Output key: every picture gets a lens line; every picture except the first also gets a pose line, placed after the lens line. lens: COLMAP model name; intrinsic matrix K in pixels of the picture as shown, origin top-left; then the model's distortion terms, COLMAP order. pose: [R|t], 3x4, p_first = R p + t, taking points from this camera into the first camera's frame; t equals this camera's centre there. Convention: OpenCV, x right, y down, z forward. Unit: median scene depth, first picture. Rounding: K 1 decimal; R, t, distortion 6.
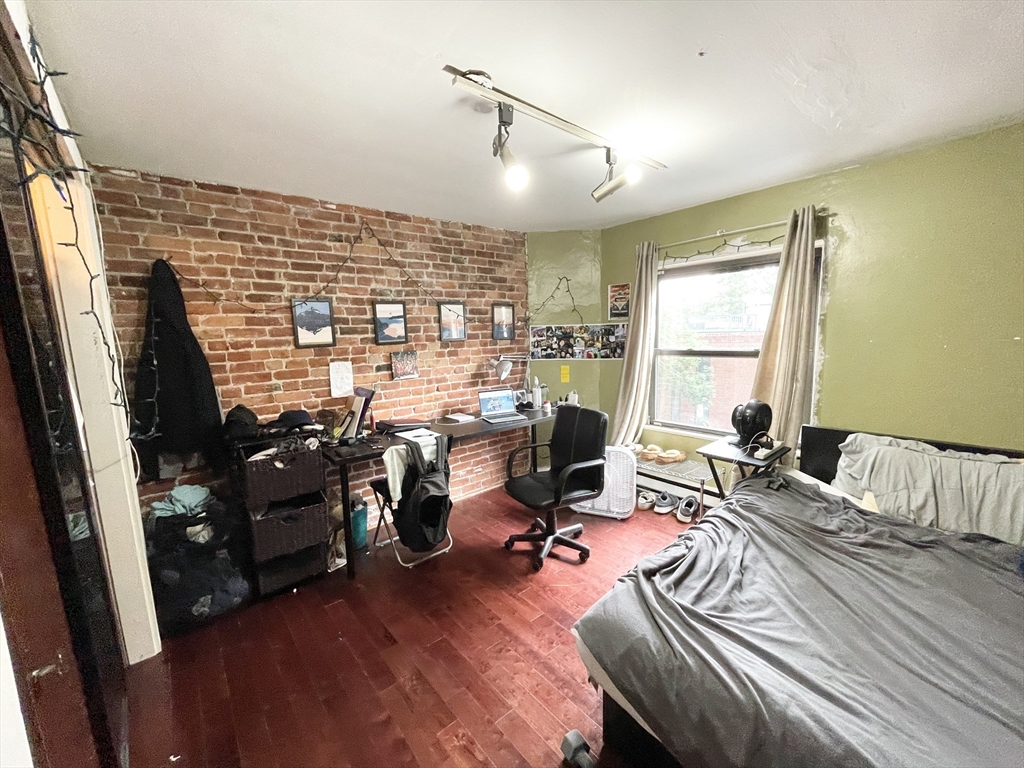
lens RADIAL K [[412.3, 0, 510.0], [0, 412.3, 386.8], [0, 0, 1]] dist [-0.002085, -0.000629]
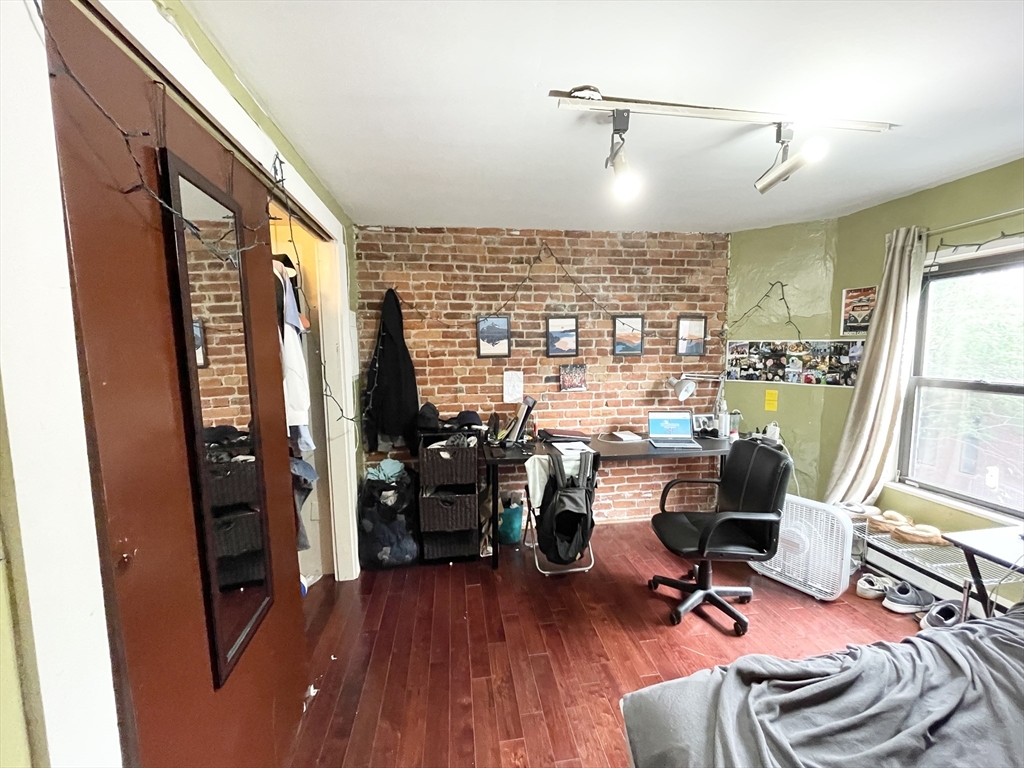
lens RADIAL K [[412.3, 0, 512.4], [0, 412.3, 387.0], [0, 0, 1]] dist [-0.002085, -0.000629]
pose [[0.850358, 0.075713, -0.520728, 0.181477], [-0.086007, 0.996285, 0.004407, -0.025601], [0.519127, 0.041039, 0.853711, 0.058664]]
